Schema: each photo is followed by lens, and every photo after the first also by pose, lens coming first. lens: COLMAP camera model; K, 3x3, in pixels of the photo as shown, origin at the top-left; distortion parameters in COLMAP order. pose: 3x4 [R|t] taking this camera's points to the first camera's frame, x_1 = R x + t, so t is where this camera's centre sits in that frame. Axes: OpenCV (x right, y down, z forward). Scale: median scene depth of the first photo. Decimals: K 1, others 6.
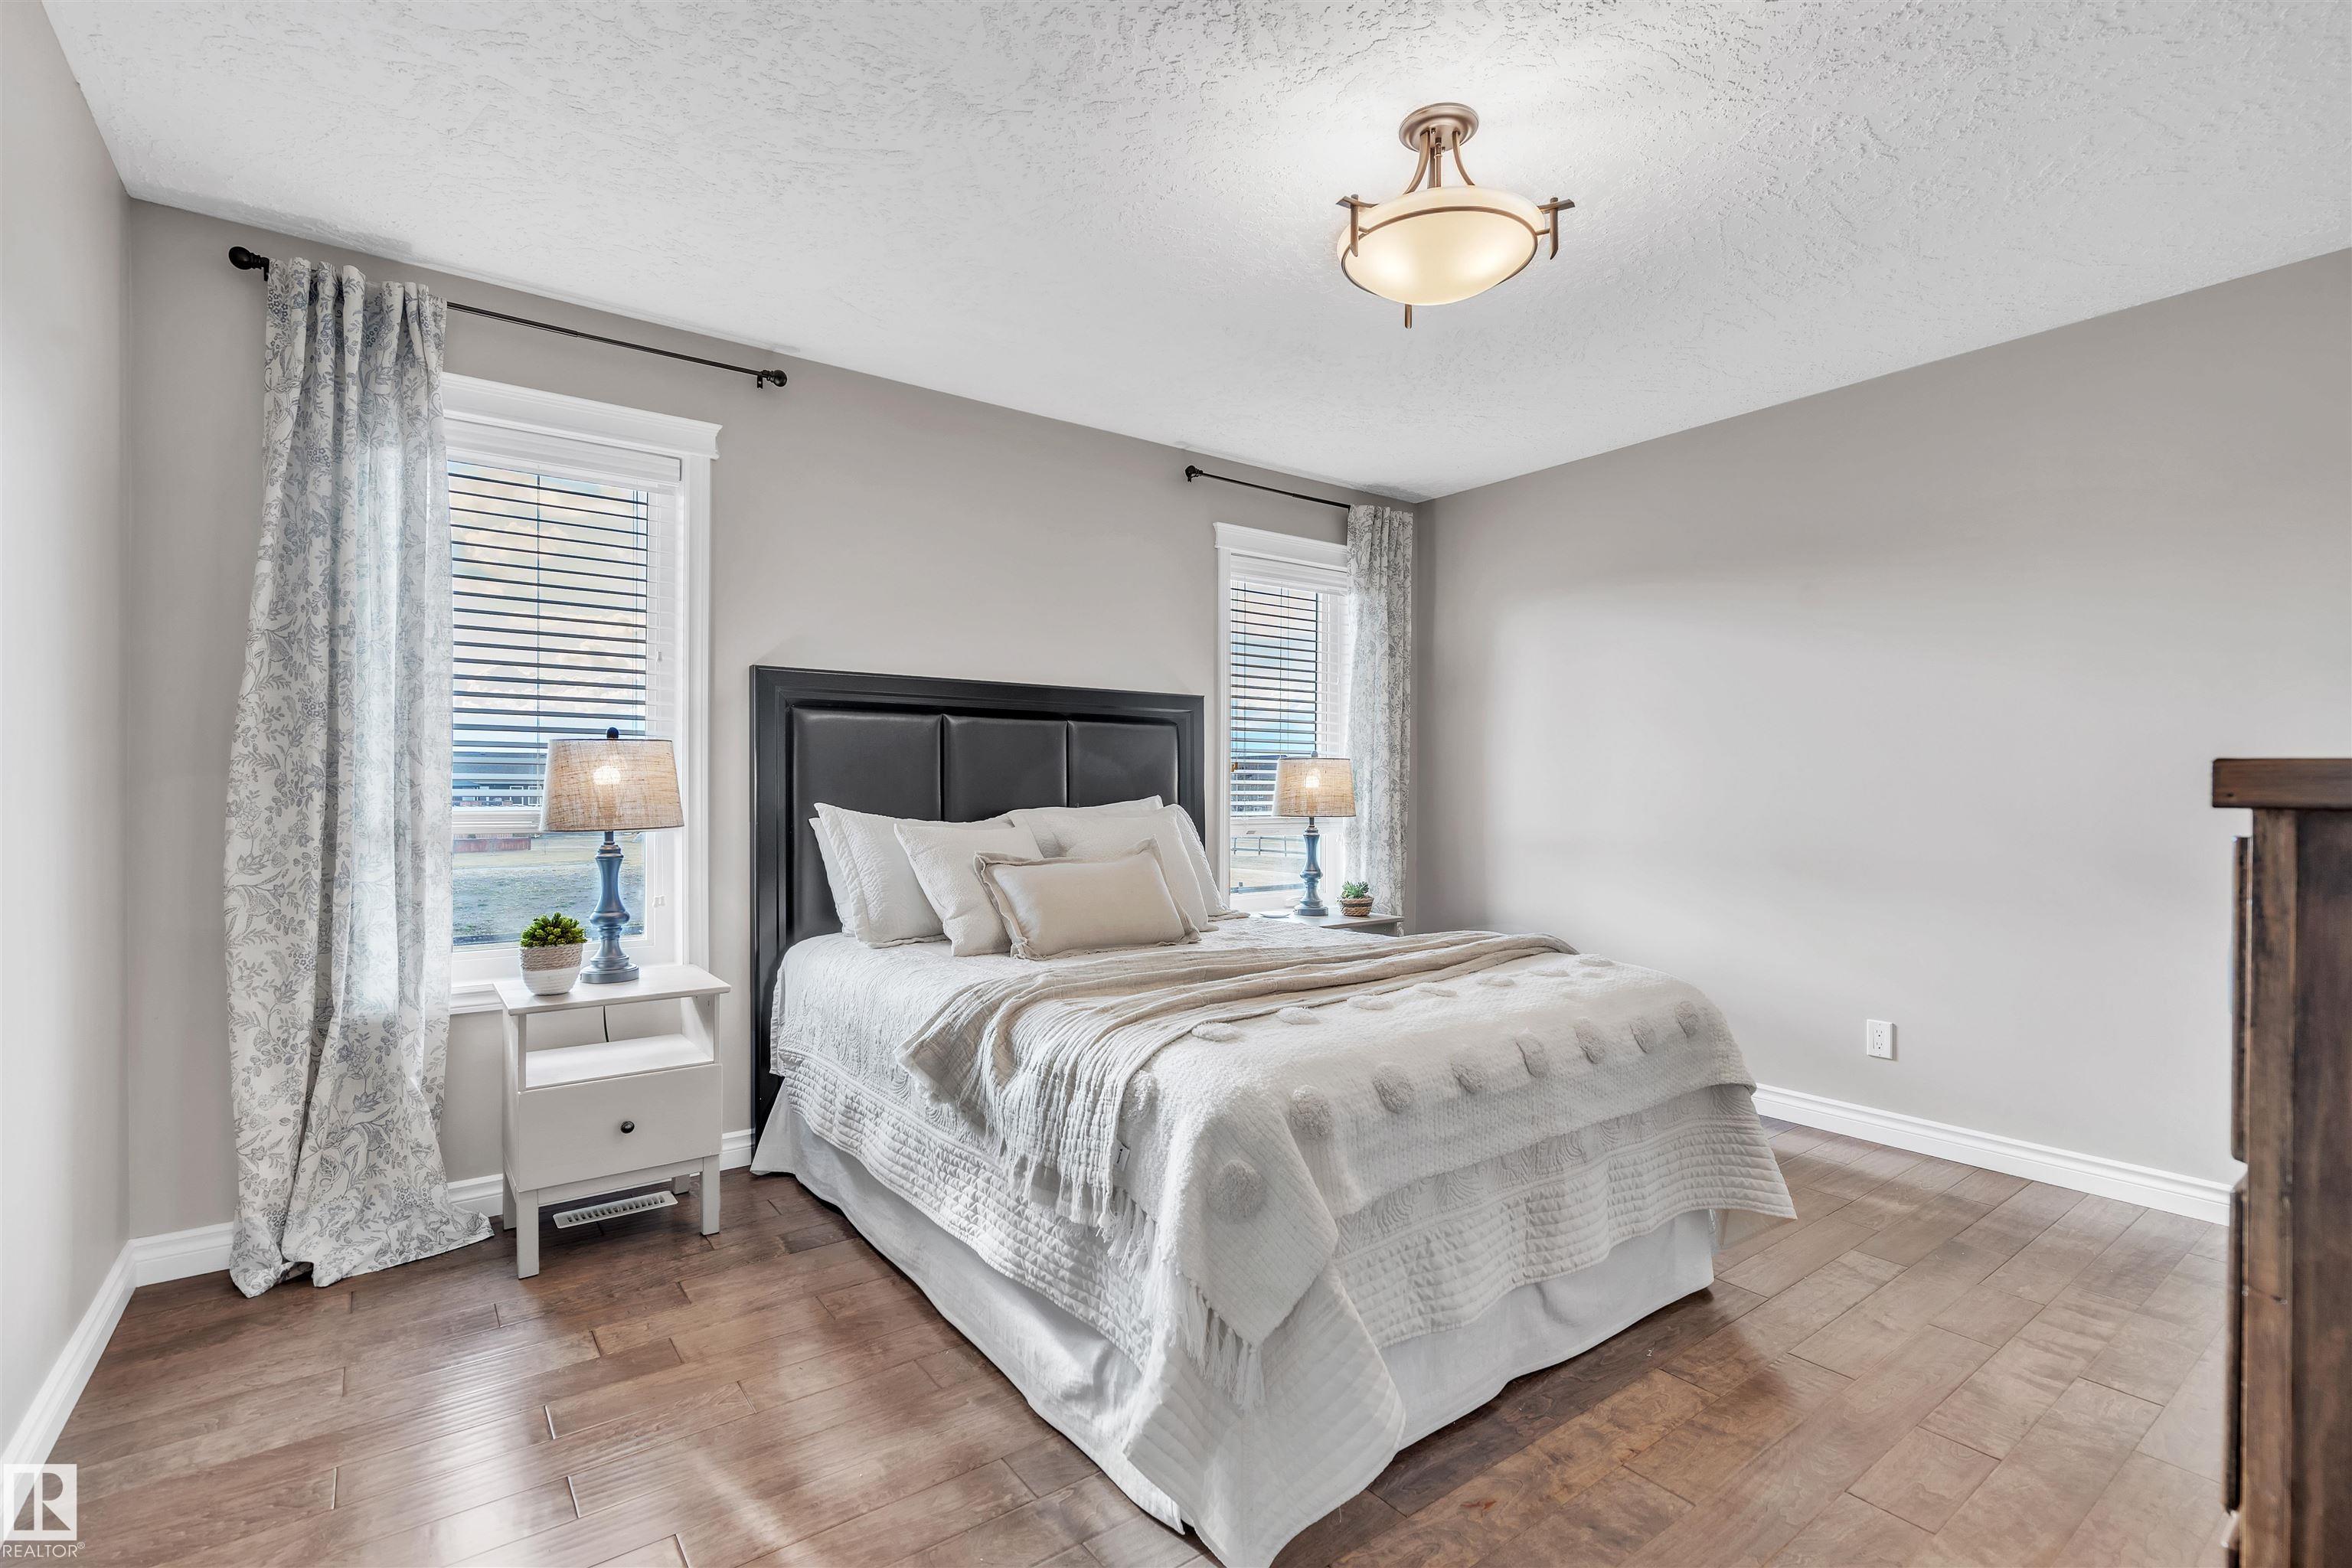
lens RADIAL K [[1057.1, 0, 1172.3], [0, 1057.1, 779.8], [0, 0, 1]] dist [-0.000419, -0.000507]
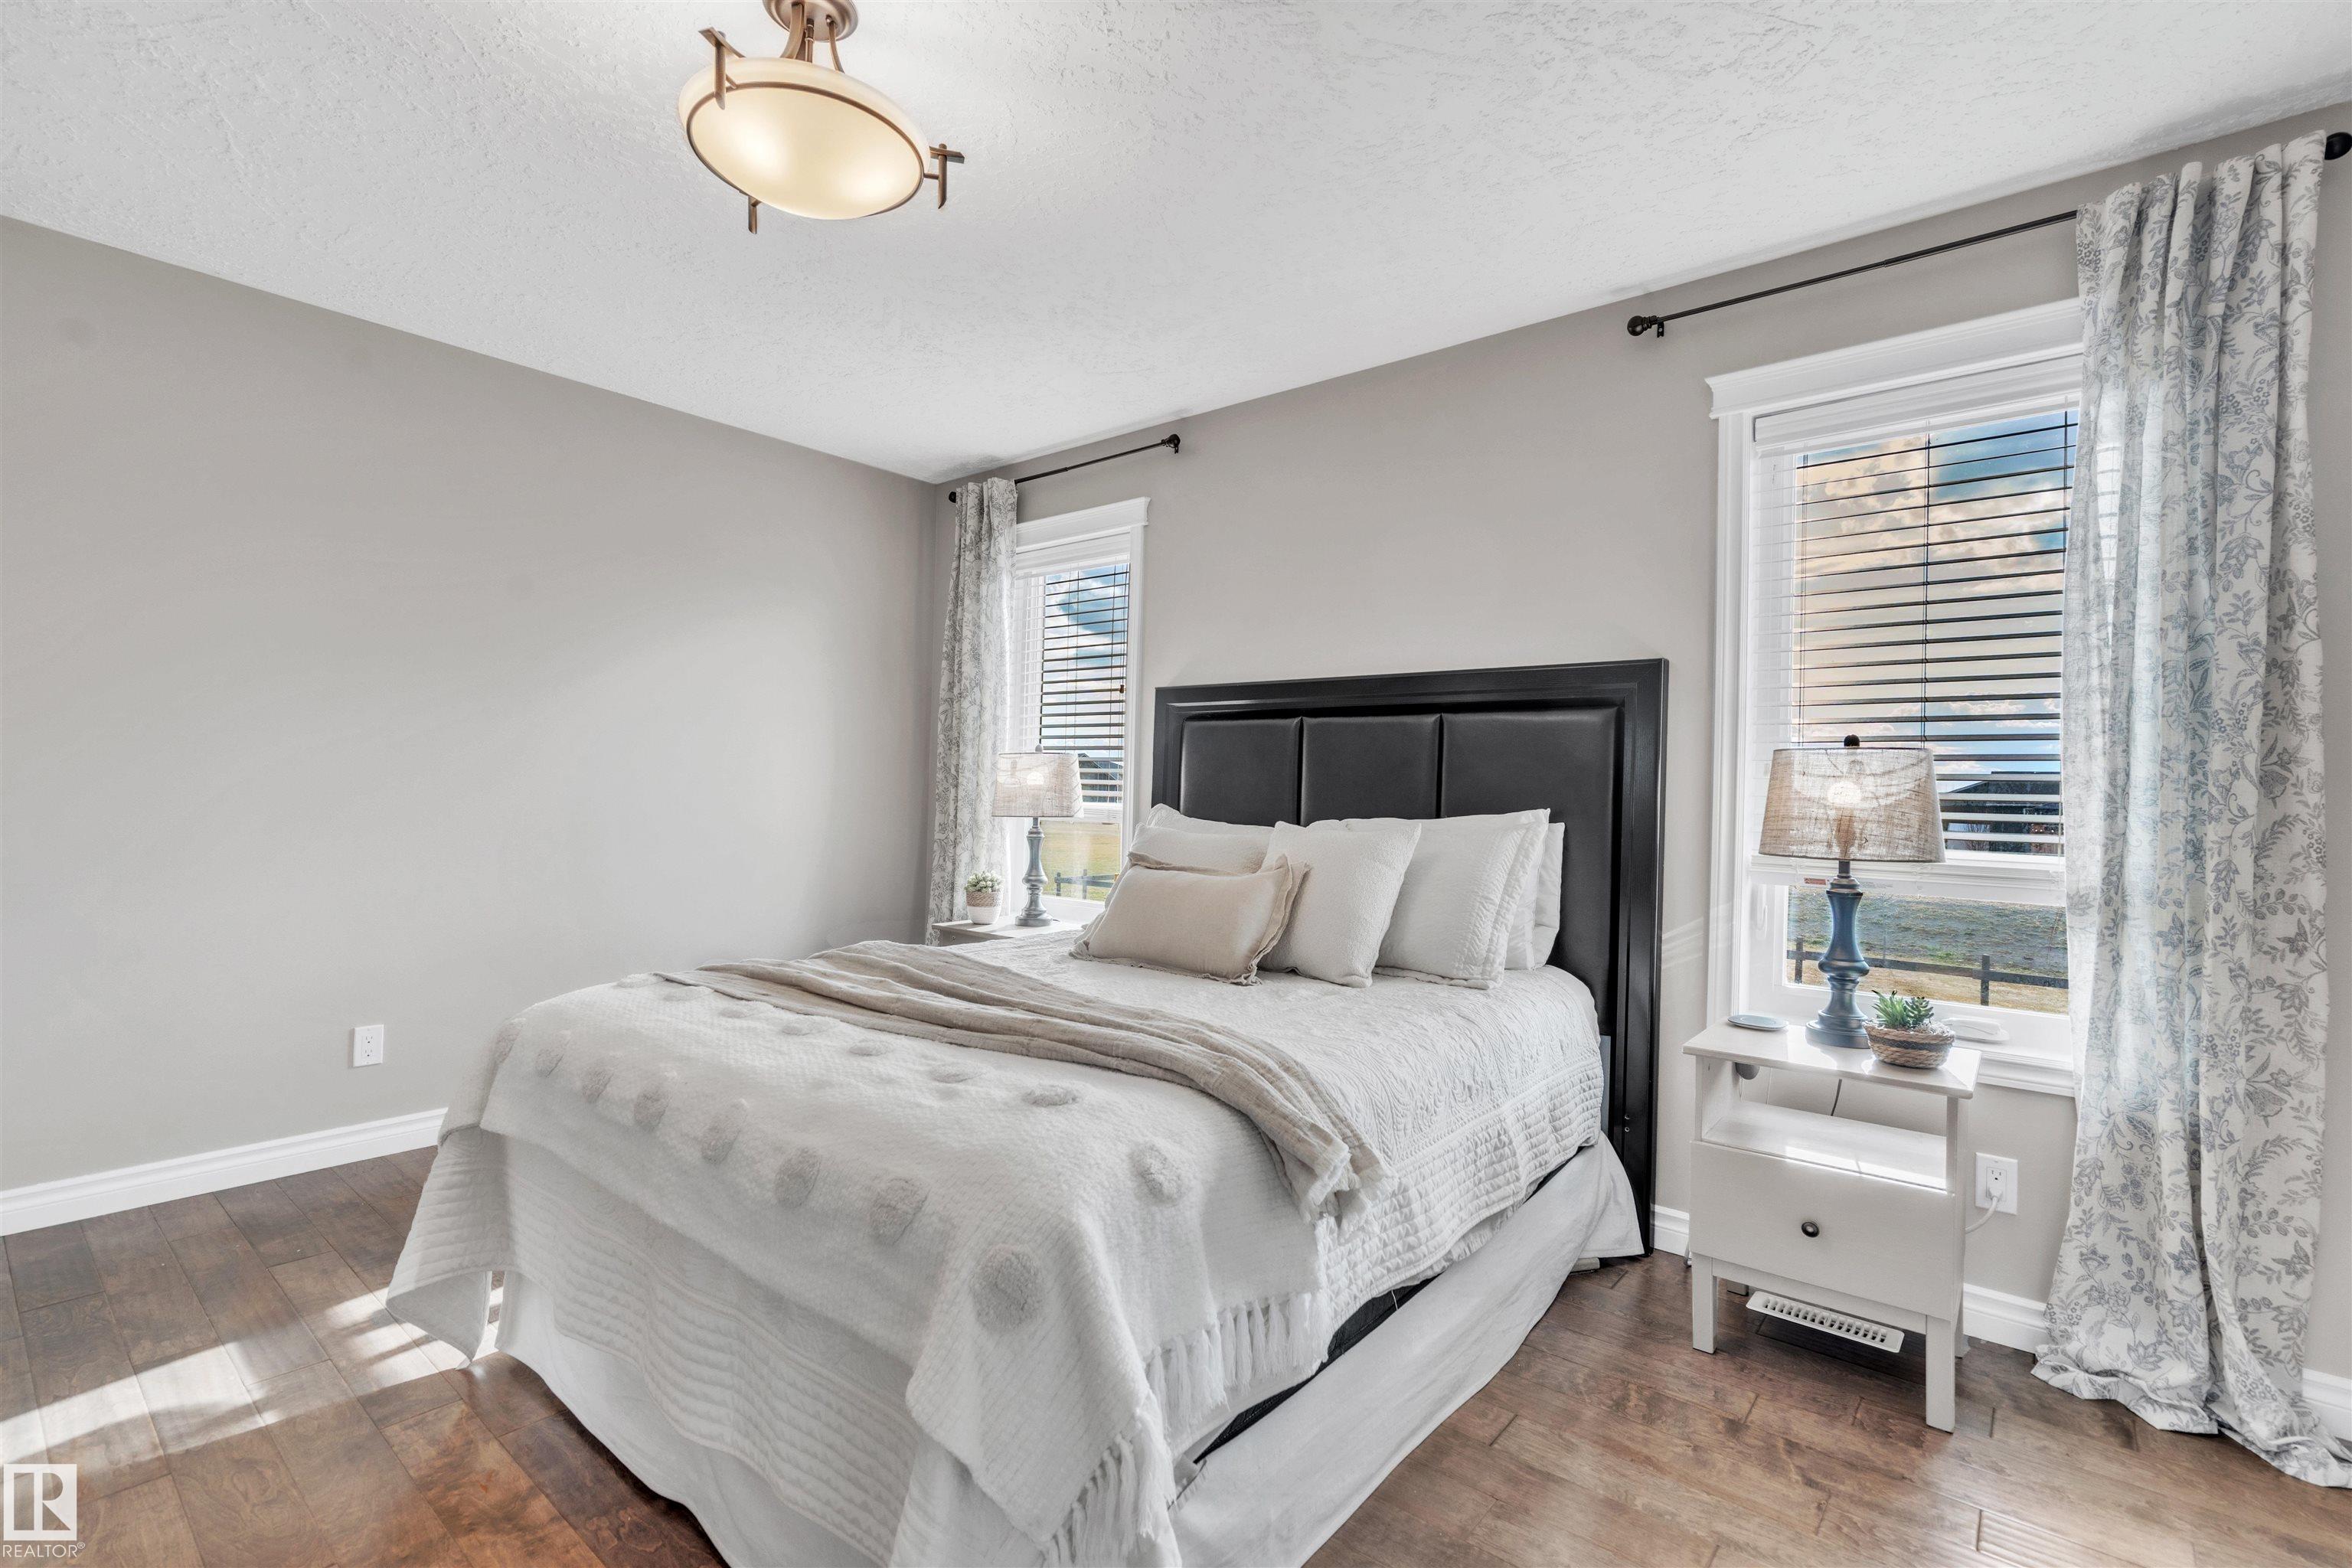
lens RADIAL K [[1062.3, 0, 1178.1], [0, 1062.3, 752.0], [0, 0, 1]] dist [-0.001001, 0.000292]
pose [[0.237134, -0.028057, -0.971072, 0.708611], [-0.010855, 0.999444, -0.031528, 0.003386], [0.971416, 0.018018, 0.236698, 0.672742]]
